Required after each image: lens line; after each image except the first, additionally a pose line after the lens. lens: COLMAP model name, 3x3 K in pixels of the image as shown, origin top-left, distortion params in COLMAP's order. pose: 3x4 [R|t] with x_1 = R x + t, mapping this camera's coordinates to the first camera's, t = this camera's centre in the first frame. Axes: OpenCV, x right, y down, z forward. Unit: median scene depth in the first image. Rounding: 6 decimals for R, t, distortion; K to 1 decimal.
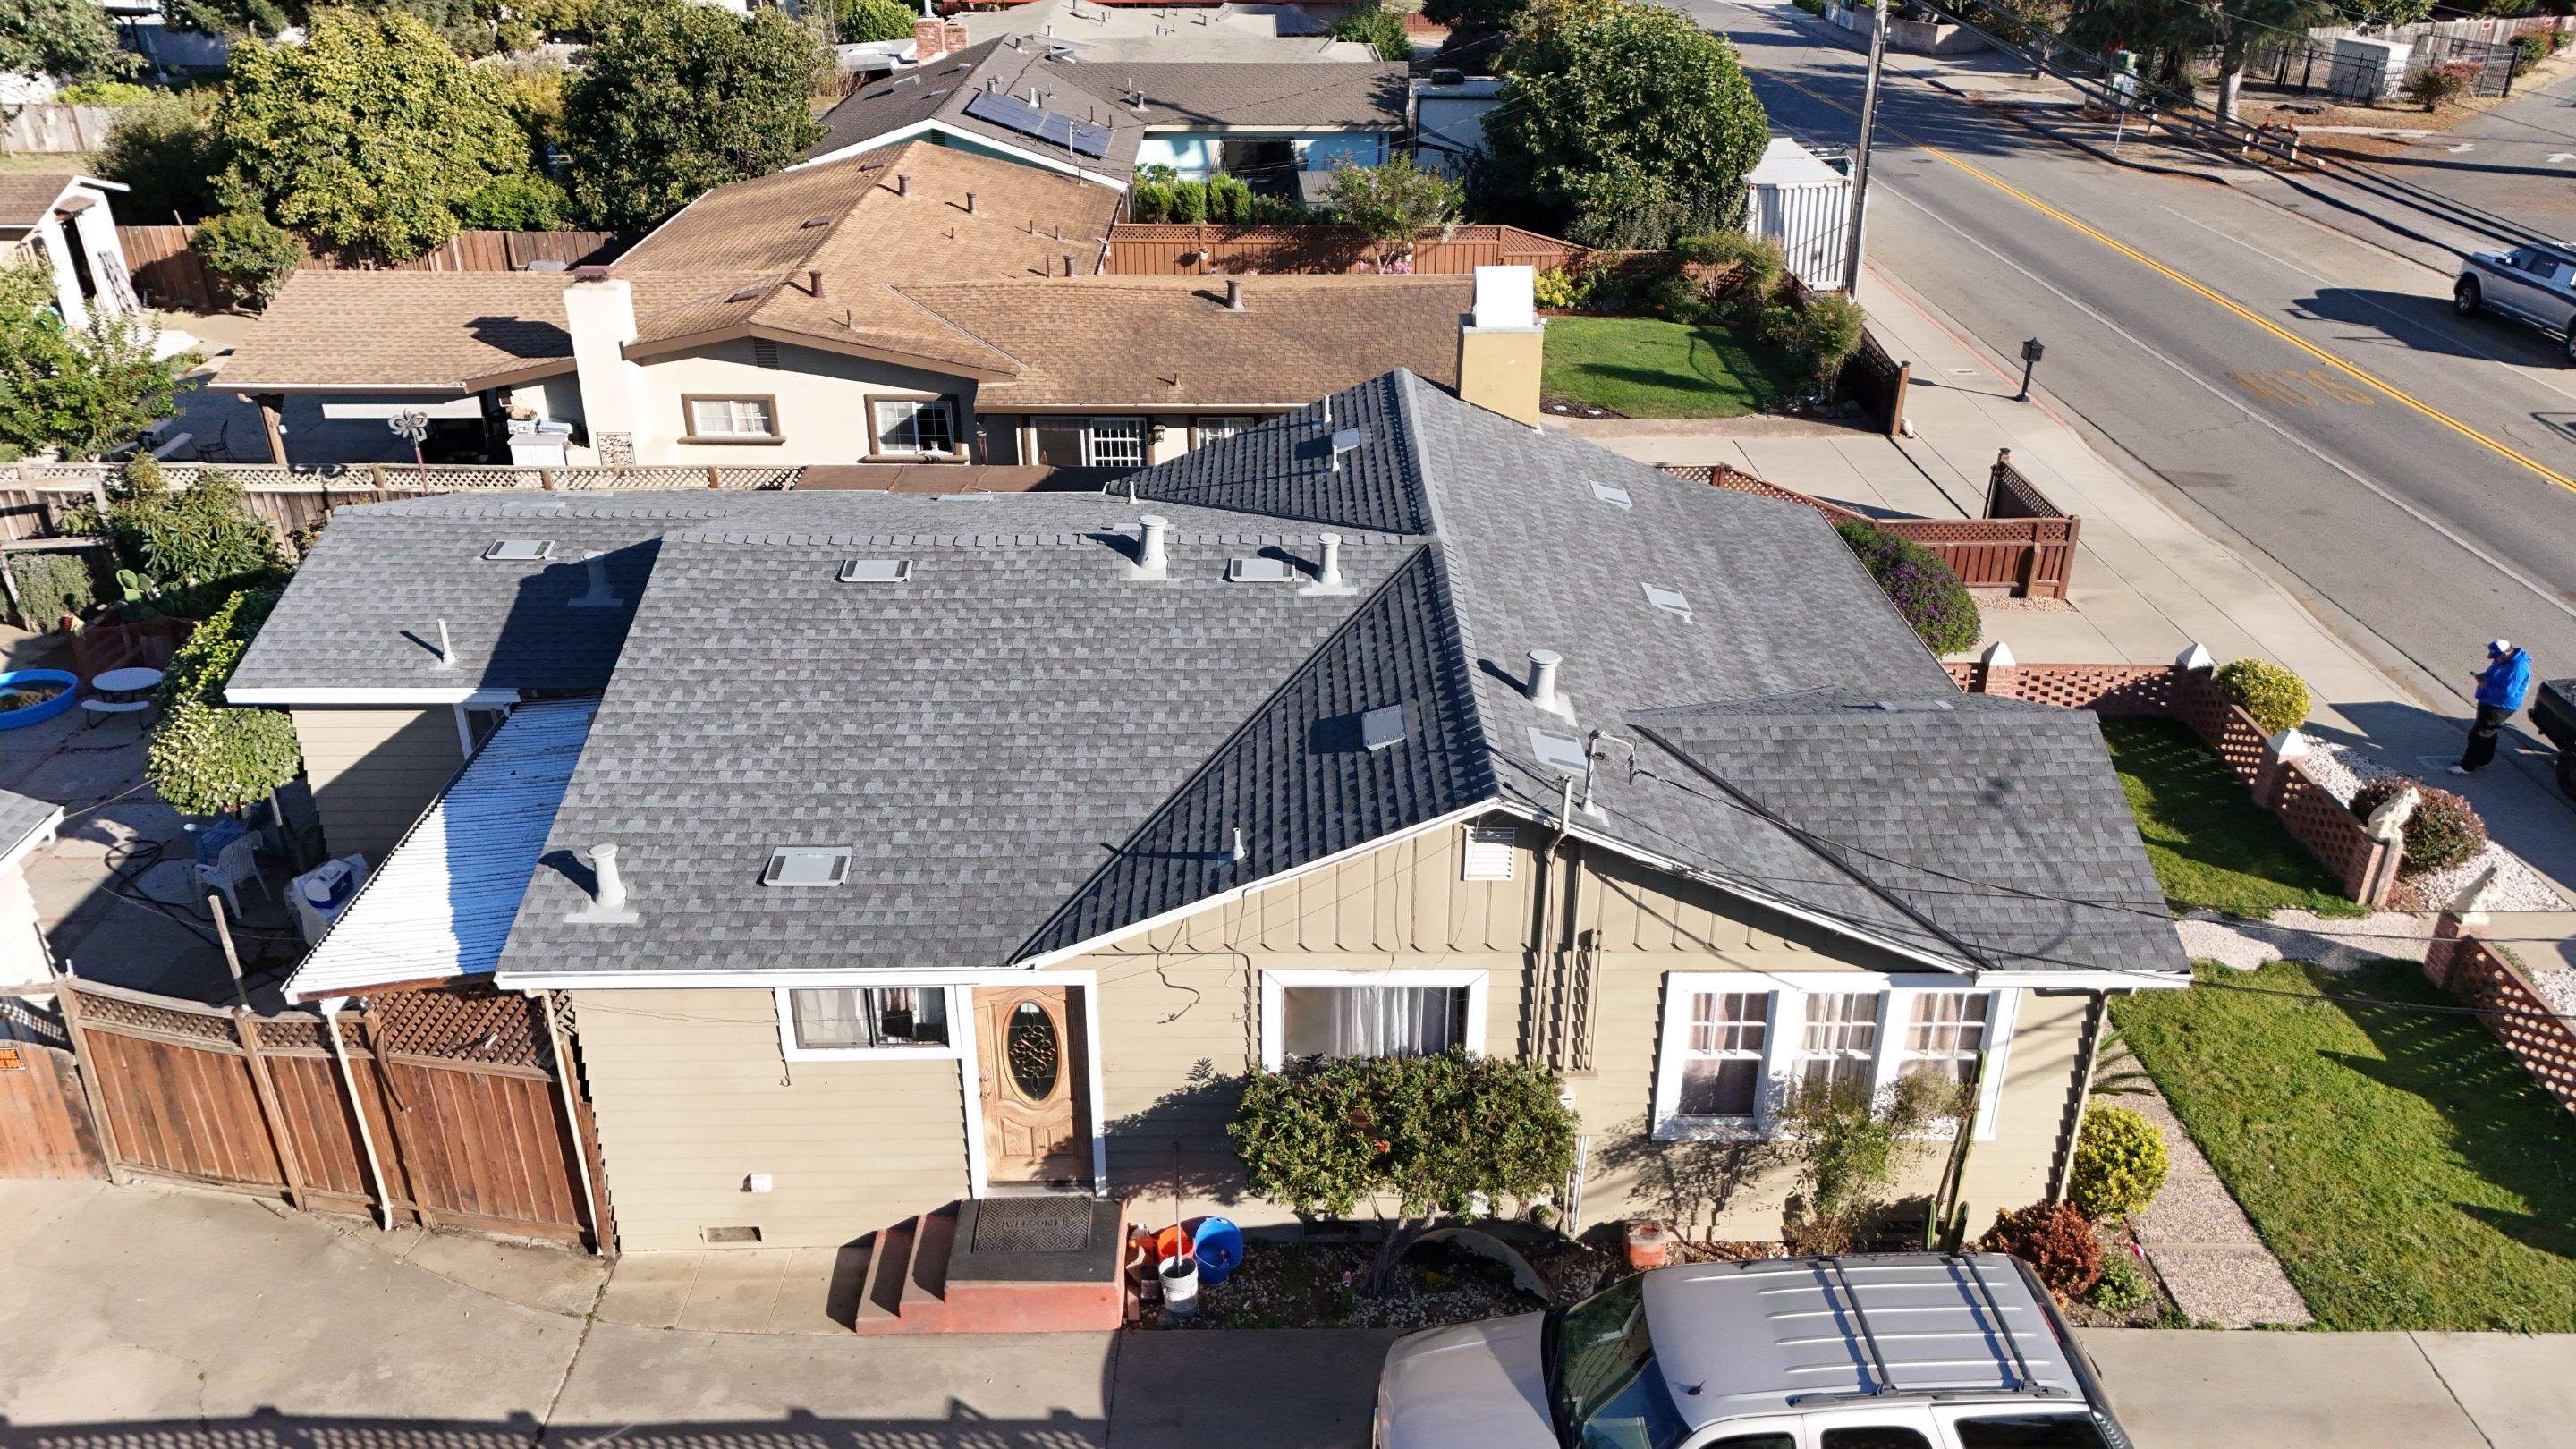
lens RADIAL K [[1882.6, 0, 1299.7], [0, 1882.6, 723.5], [0, 0, 1]] dist [0.070990, -0.061831]
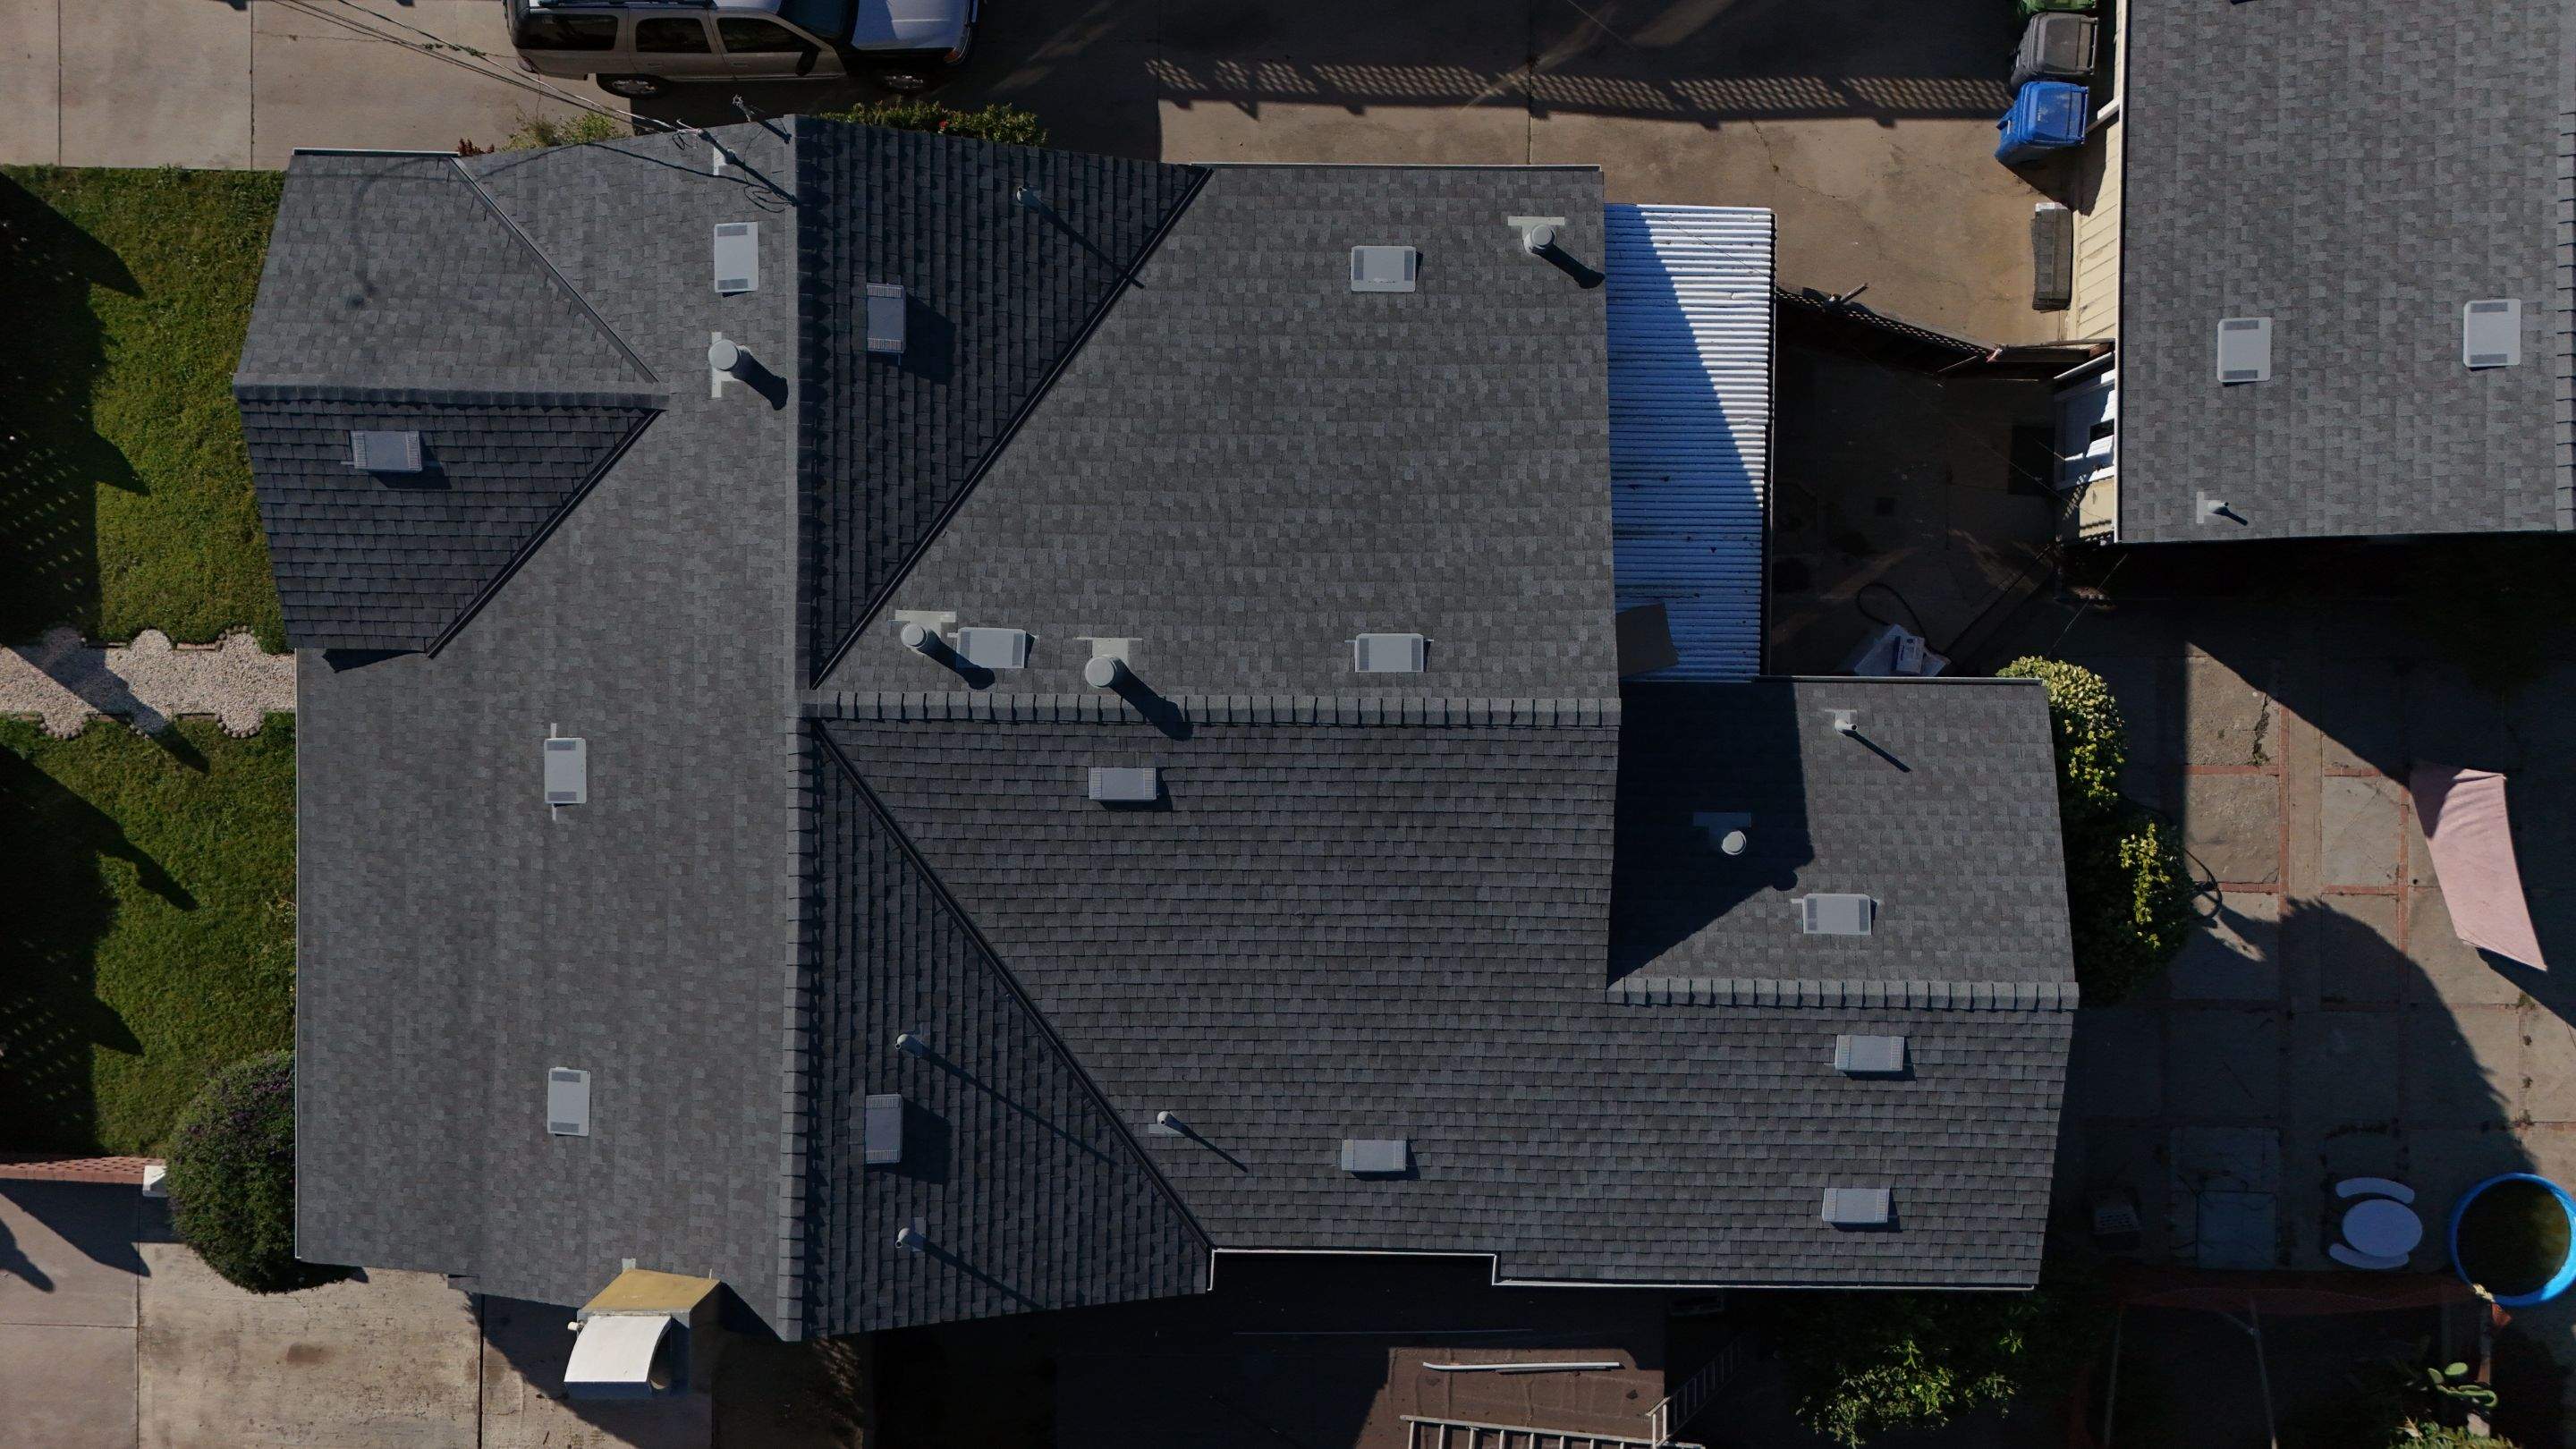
lens RADIAL K [[1882.6, 0, 1310.4], [0, 1882.6, 730.6], [0, 0, 1]] dist [0.070990, -0.061831]
pose [[-0.999731, -0.023130, -0.001440, -0.186230], [0.009141, -0.450674, 0.892642, -0.978362], [-0.021296, 0.892389, 0.450764, 0.615181]]
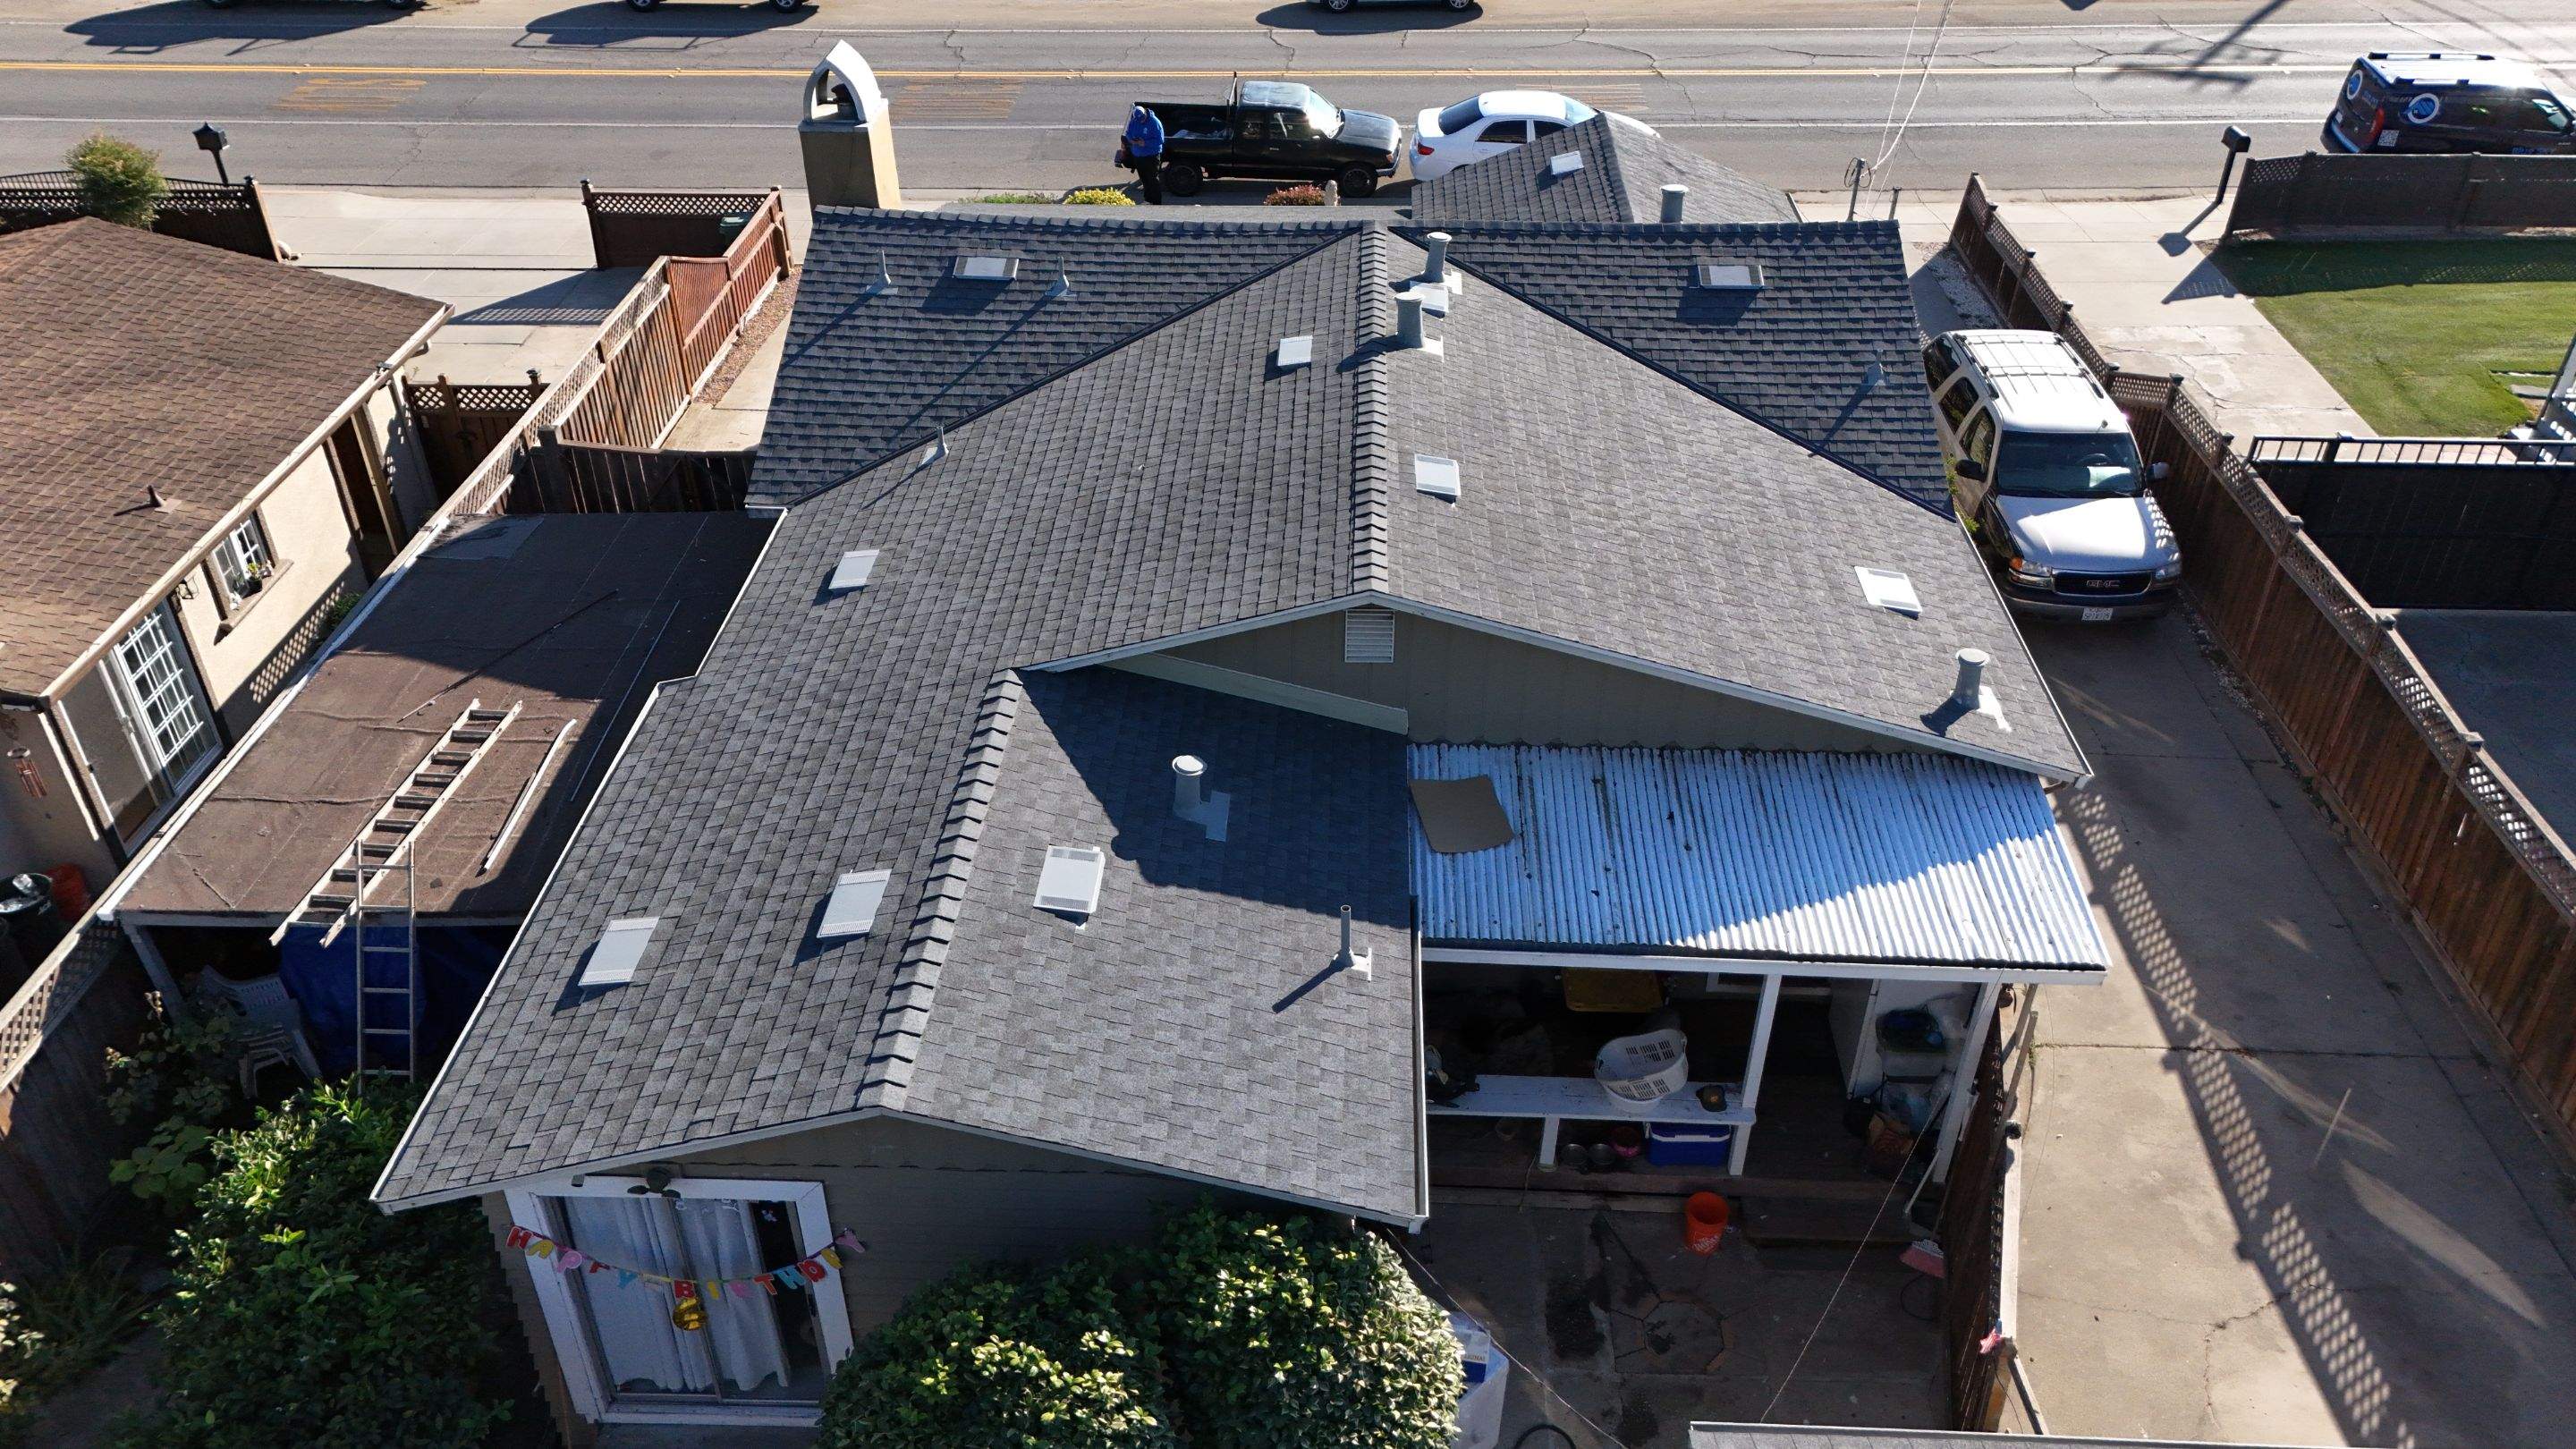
lens RADIAL K [[1882.6, 0, 1285.1], [0, 1882.6, 732.8], [0, 0, 1]] dist [0.070990, -0.061831]
pose [[0.054738, -0.573083, 0.817667, -1.001848], [0.448135, 0.745888, 0.492774, -0.448869], [-0.892288, 0.339452, 0.297647, 0.866981]]
